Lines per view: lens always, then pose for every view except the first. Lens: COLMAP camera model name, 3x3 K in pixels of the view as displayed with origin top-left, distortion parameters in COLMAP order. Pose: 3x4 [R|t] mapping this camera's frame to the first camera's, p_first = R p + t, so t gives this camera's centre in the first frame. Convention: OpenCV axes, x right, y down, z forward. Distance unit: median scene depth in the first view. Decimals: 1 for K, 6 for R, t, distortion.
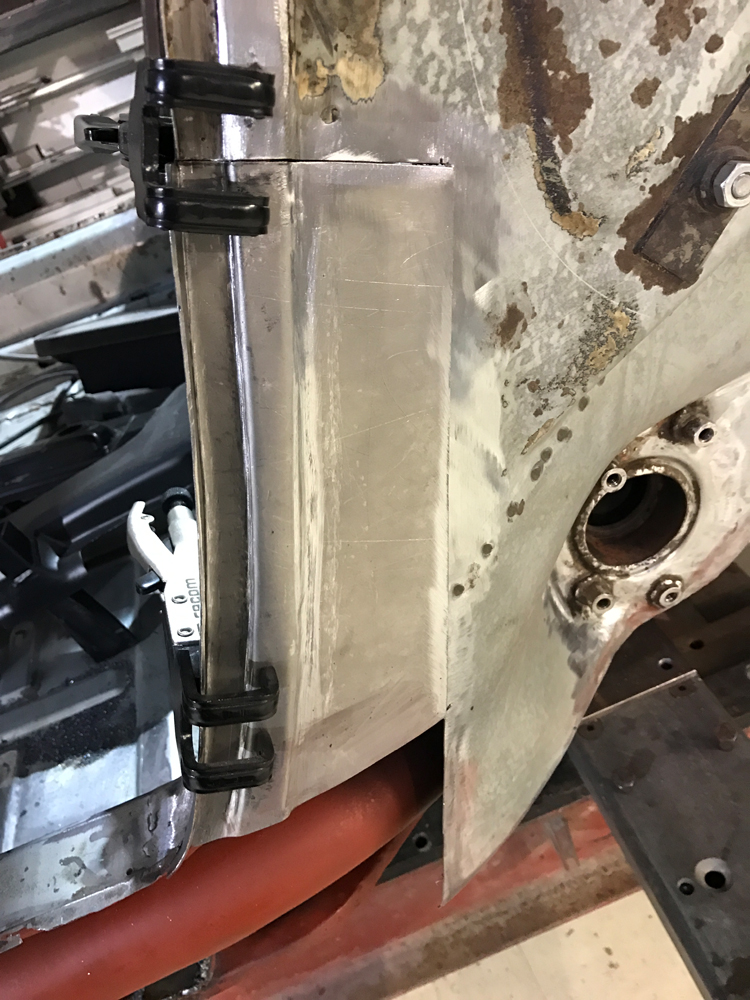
lens RADIAL K [[820.5, 0, 375.0], [0, 820.5, 500.0], [0, 0, 1]] dist [-0.012626, 0.004443]
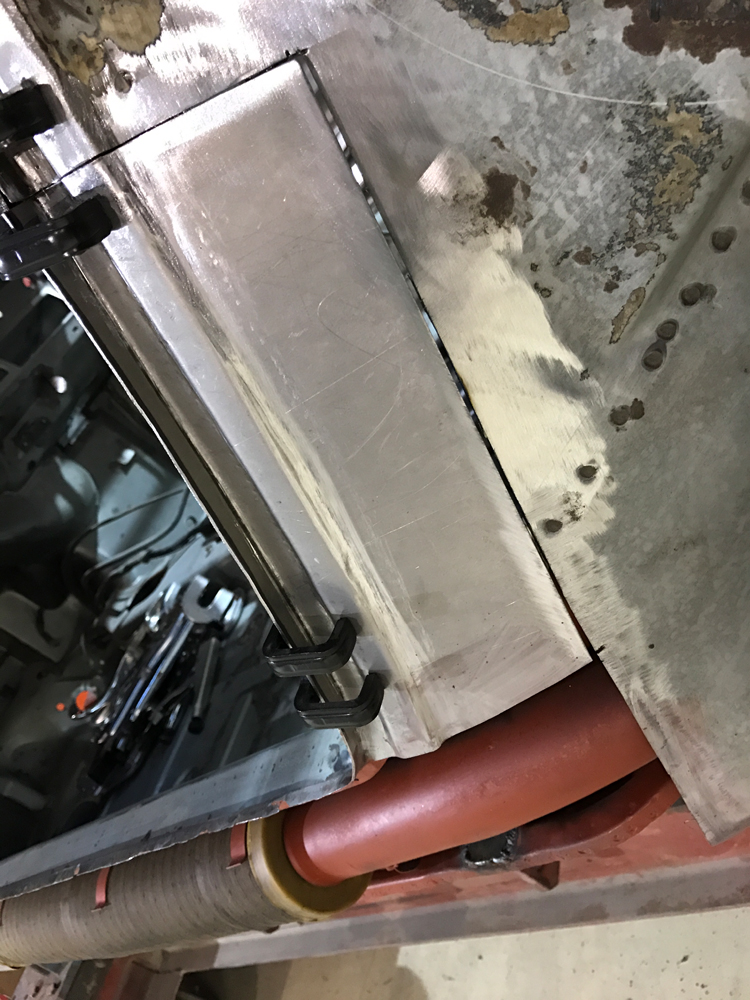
lens RADIAL K [[820.5, 0, 375.0], [0, 820.5, 500.0], [0, 0, 1]] dist [-0.012626, 0.004443]
pose [[0.743989, -0.049115, -0.666385, 0.536194], [0.197141, 0.969036, 0.148678, -0.074974], [0.638449, -0.241986, 0.730634, 0.296584]]
